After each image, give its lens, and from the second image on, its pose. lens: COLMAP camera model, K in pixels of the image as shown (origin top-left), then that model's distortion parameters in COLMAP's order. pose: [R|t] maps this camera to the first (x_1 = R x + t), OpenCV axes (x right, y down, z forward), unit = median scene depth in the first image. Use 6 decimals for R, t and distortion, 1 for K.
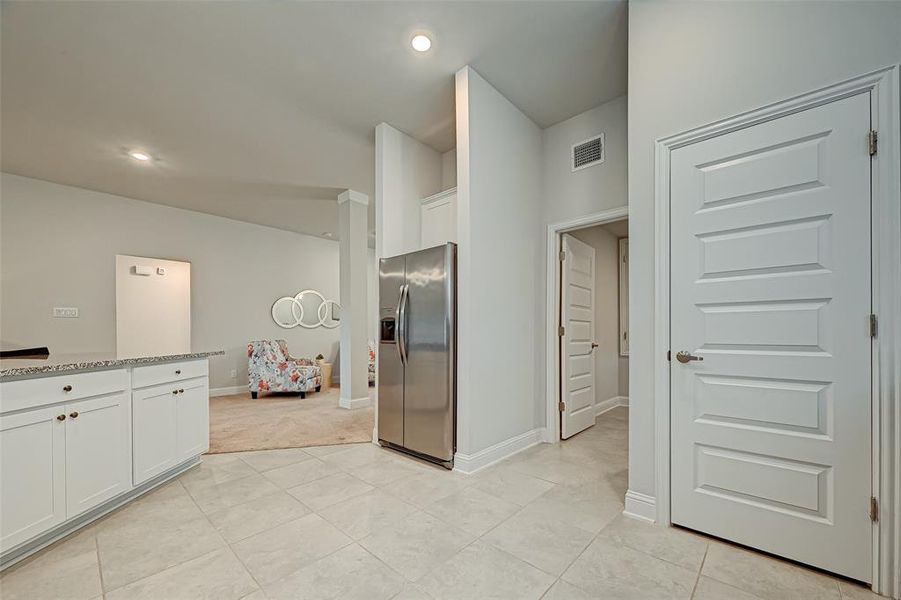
lens RADIAL K [[354.0, 0, 456.0], [0, 354.0, 333.7], [0, 0, 1]] dist [-0.001034, -0.000182]
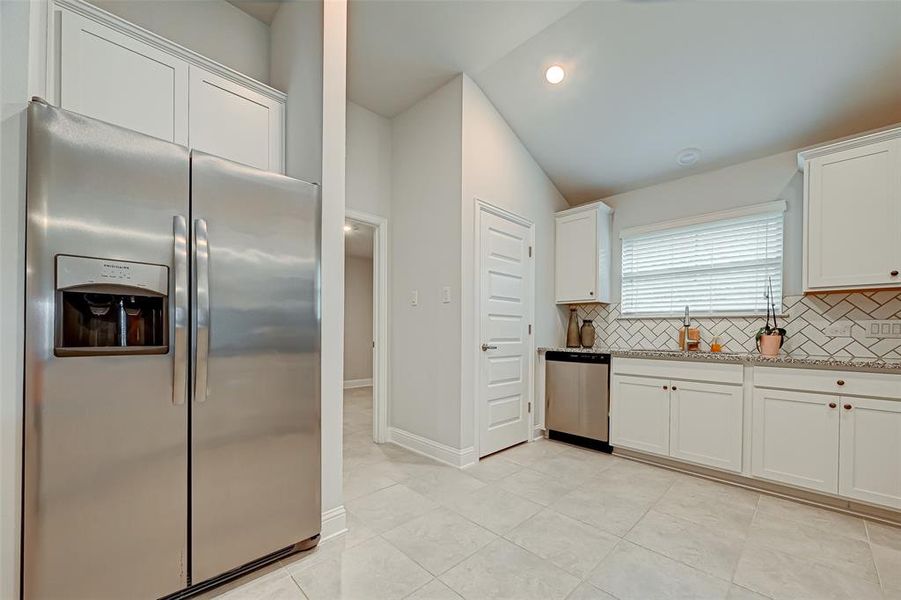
lens RADIAL K [[354.0, 0, 456.0], [0, 354.0, 333.7], [0, 0, 1]] dist [-0.001034, -0.000182]
pose [[0.051878, -0.001498, 0.998652, -0.945192], [-0.007350, 0.999971, 0.001882, 0.004835], [-0.998626, -0.007438, 0.051865, 1.078802]]
